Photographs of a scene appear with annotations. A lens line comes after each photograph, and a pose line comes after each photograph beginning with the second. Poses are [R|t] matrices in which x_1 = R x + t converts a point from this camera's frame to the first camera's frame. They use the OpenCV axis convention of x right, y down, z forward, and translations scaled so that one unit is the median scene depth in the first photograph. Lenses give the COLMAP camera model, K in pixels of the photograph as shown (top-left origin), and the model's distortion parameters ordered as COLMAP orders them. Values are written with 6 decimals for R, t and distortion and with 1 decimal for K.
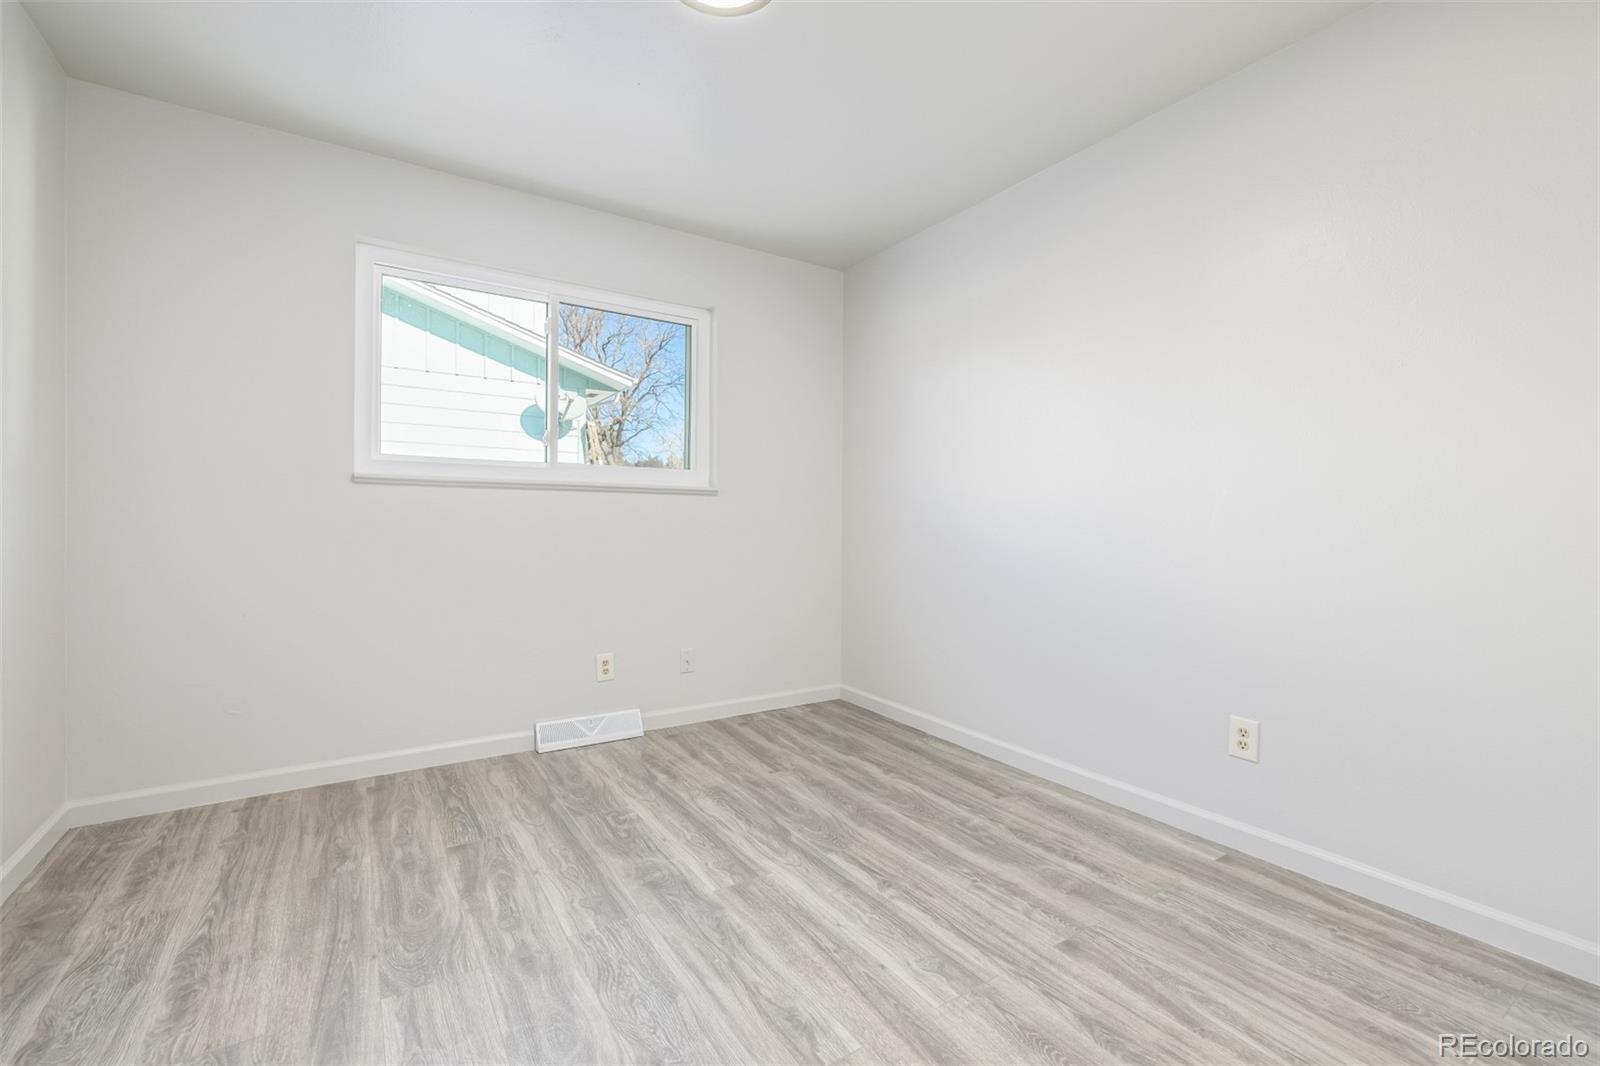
lens RADIAL K [[688.9, 0, 804.5], [0, 688.9, 528.2], [0, 0, 1]] dist [0.002246, -0.000011]
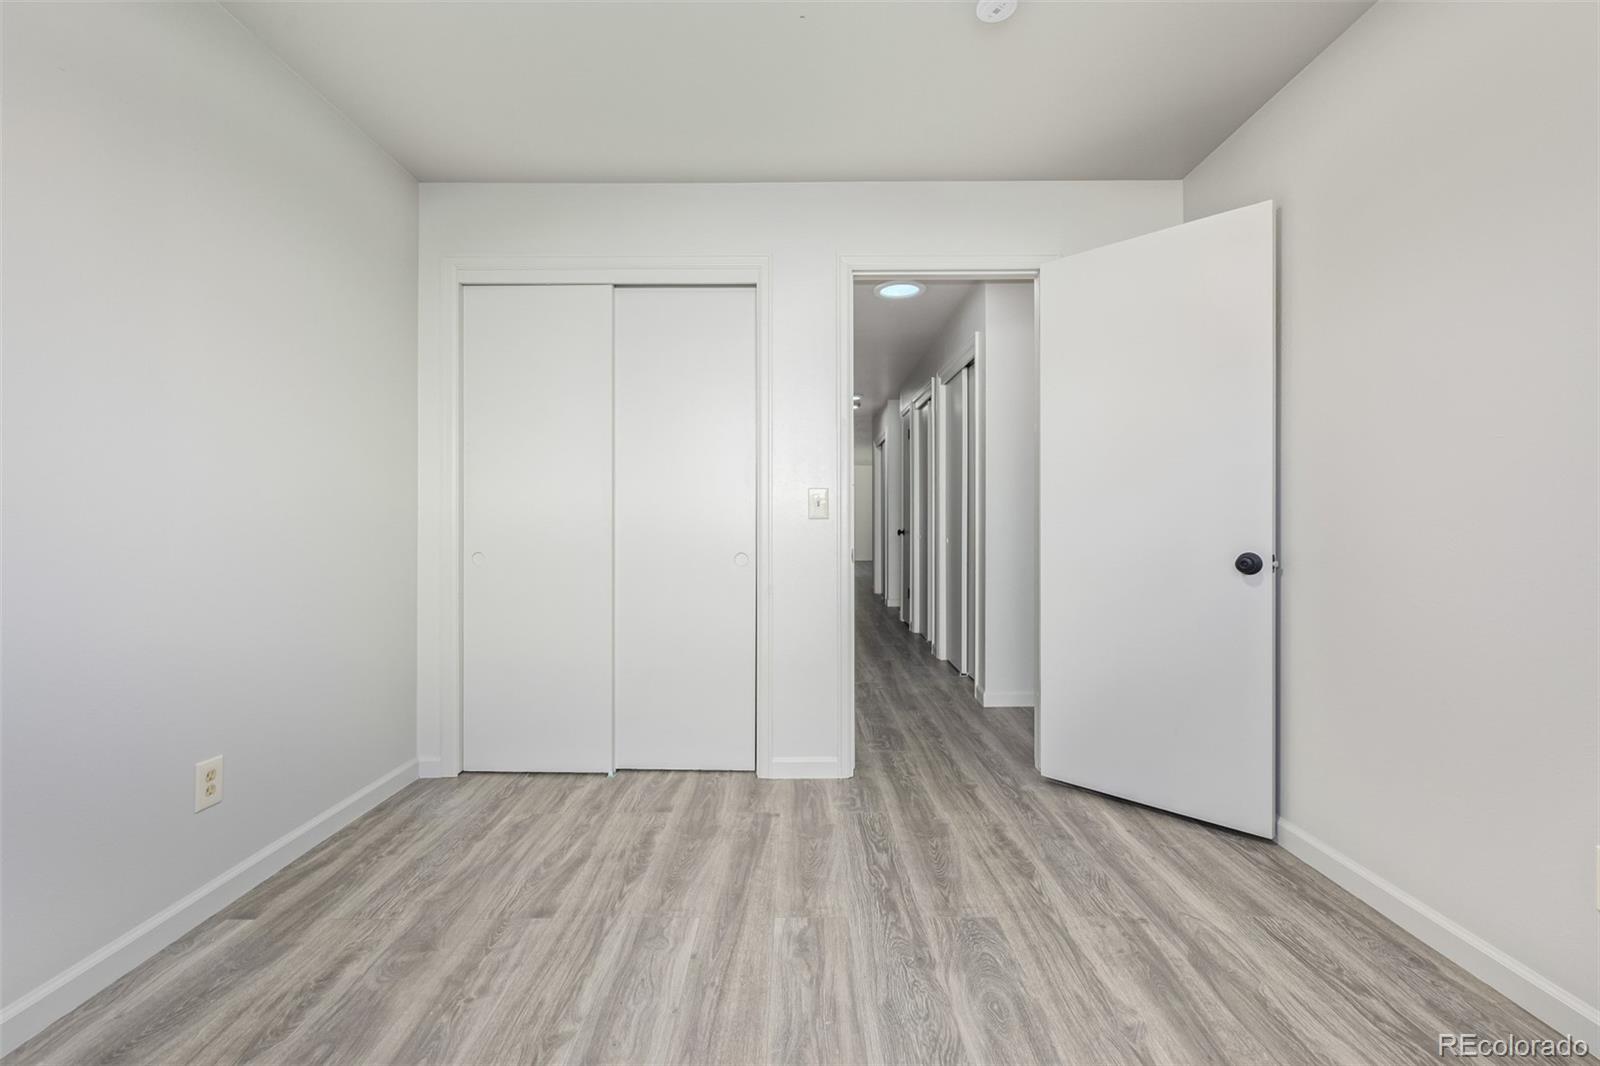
lens RADIAL K [[688.9, 0, 784.7], [0, 688.9, 525.3], [0, 0, 1]] dist [0.002246, -0.000011]
pose [[-0.822895, -0.006725, 0.568153, -0.551591], [0.001846, 0.999893, 0.014510, -0.031055], [-0.568190, 0.012989, -0.822795, 1.656482]]
